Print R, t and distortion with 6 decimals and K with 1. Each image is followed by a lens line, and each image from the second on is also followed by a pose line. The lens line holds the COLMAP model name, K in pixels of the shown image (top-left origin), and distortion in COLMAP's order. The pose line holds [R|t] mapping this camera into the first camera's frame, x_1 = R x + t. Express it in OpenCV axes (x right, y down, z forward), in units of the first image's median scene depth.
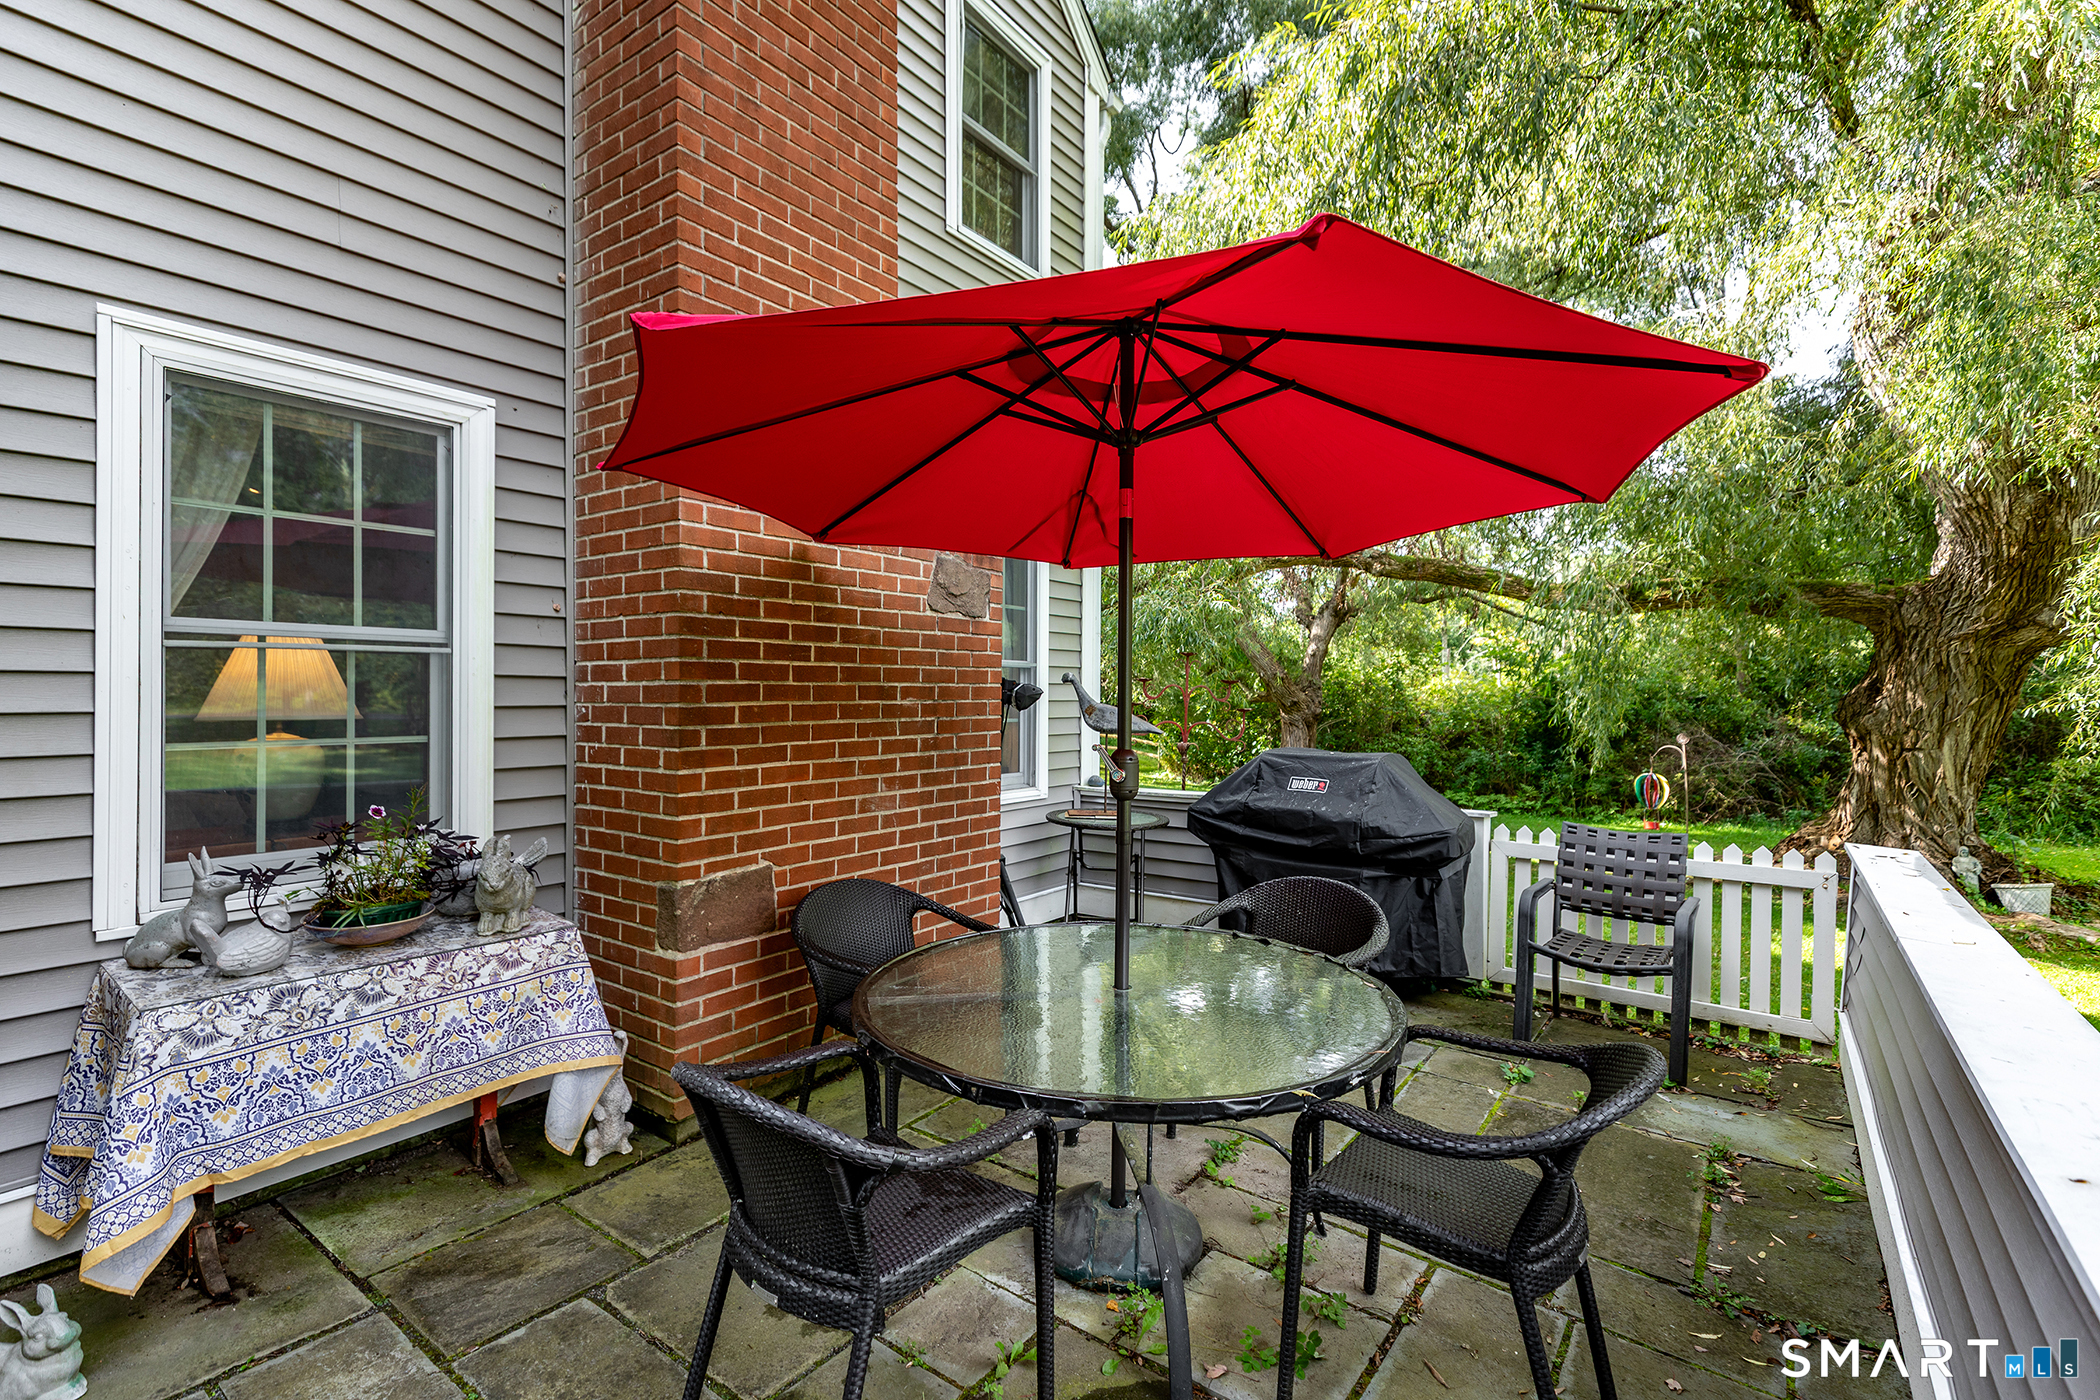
lens RADIAL K [[975.9, 0, 1050.0], [0, 975.9, 700.0], [0, 0, 1]] dist [0.037202, 0.000052]
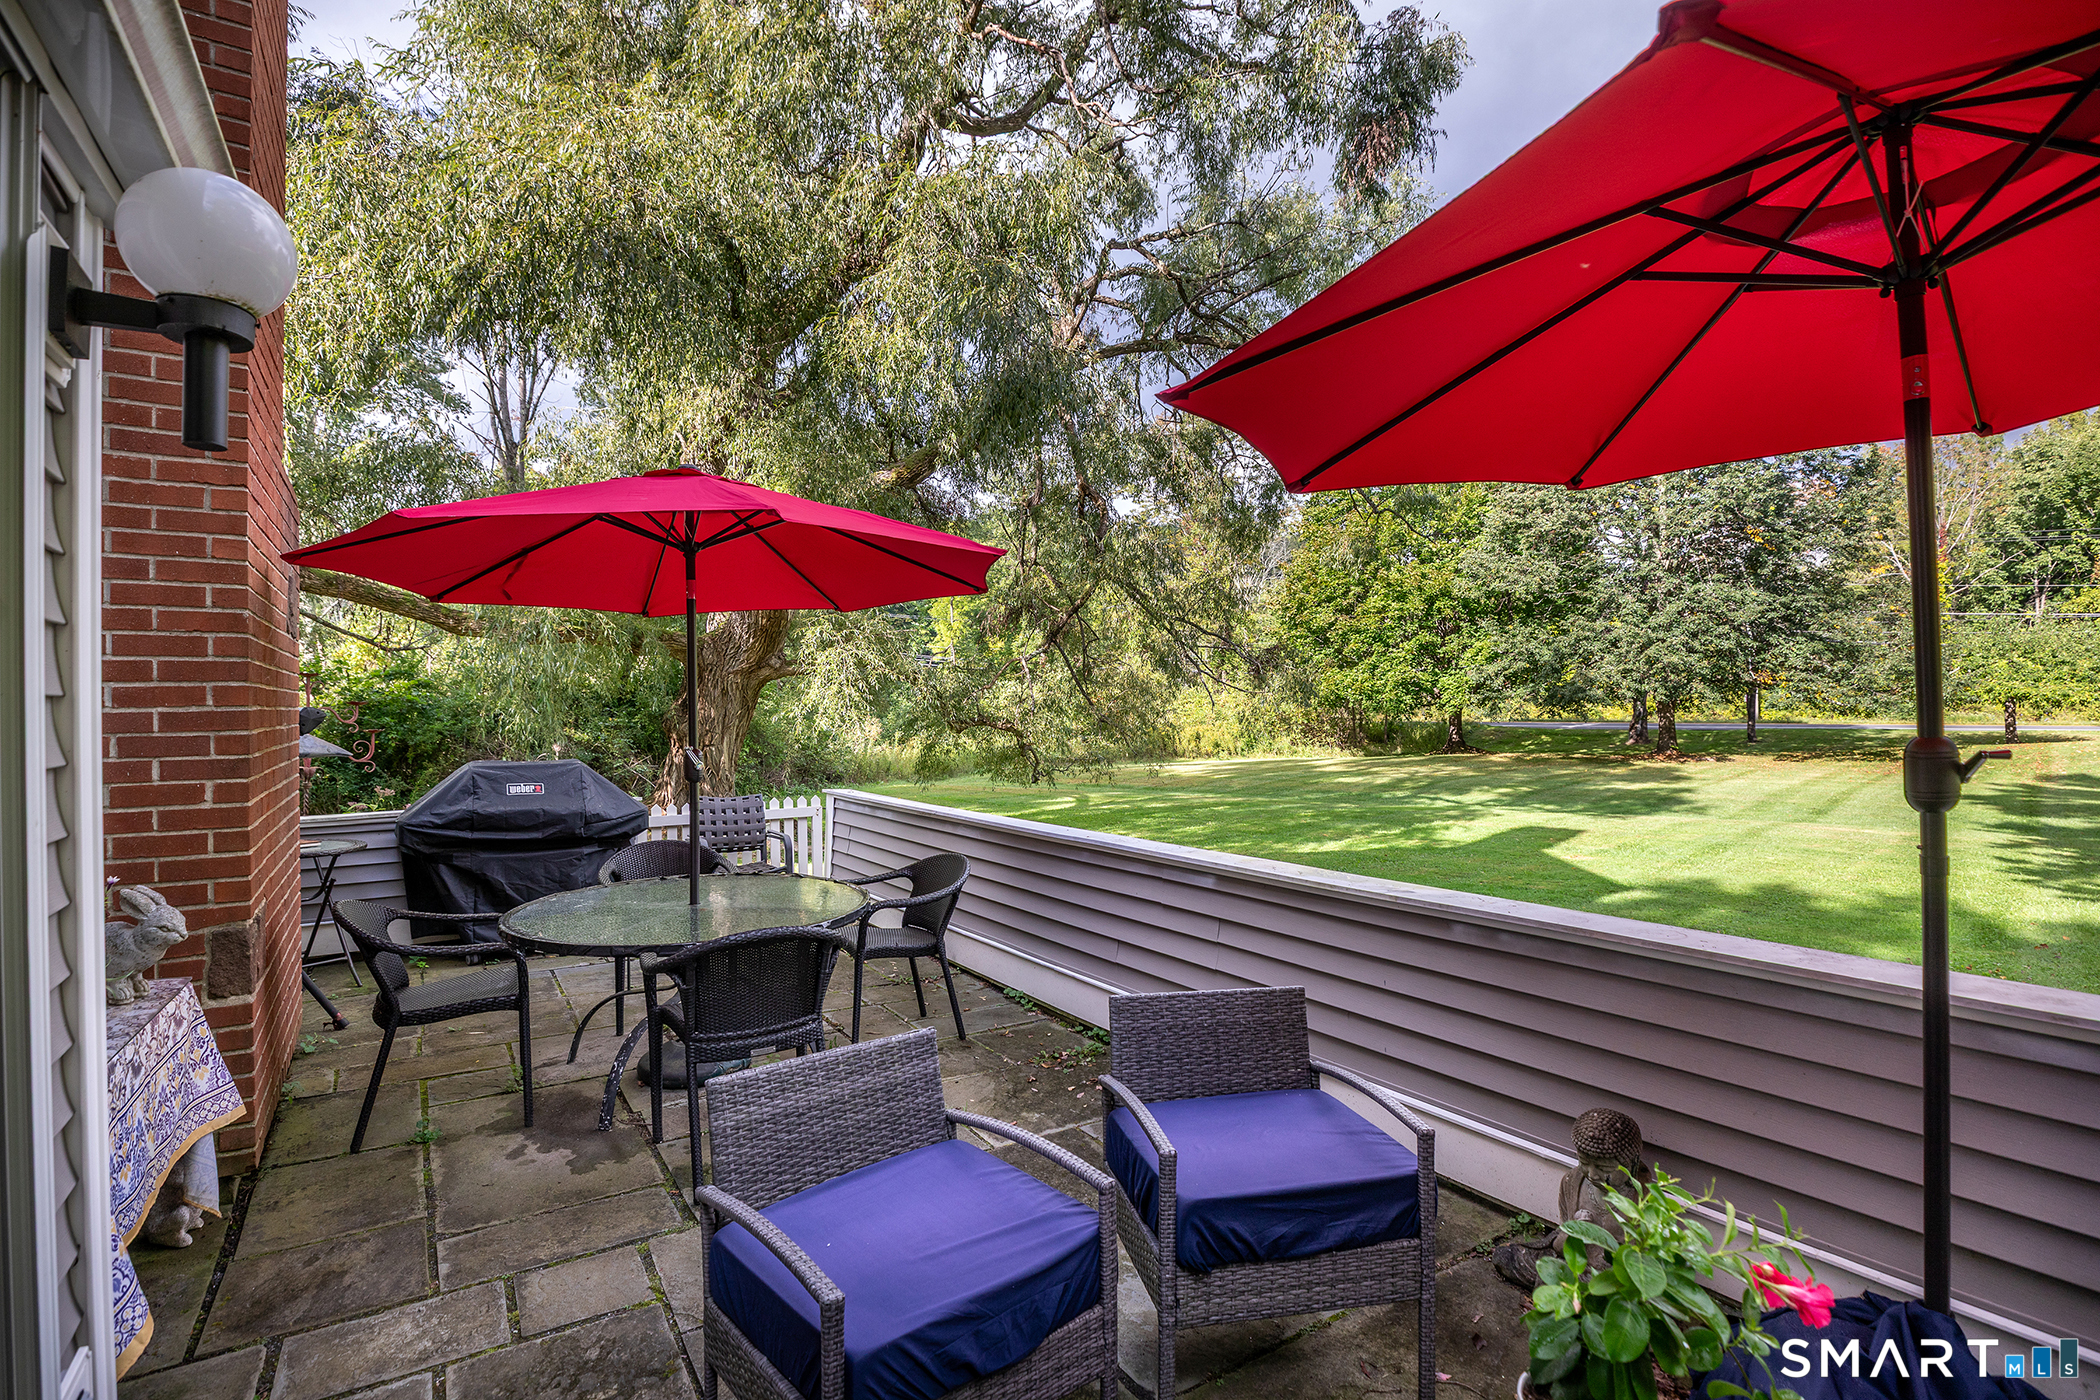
lens RADIAL K [[2261.9, 0, 1050.0], [0, 2261.9, 700.0], [0, 0, 1]] dist [0.011401, 0.016268]
pose [[0.207405, -0.005749, 0.978238, -2.291078], [0.014095, 0.999896, 0.002888, -0.020827], [-0.978154, 0.013189, 0.207465, -0.199394]]
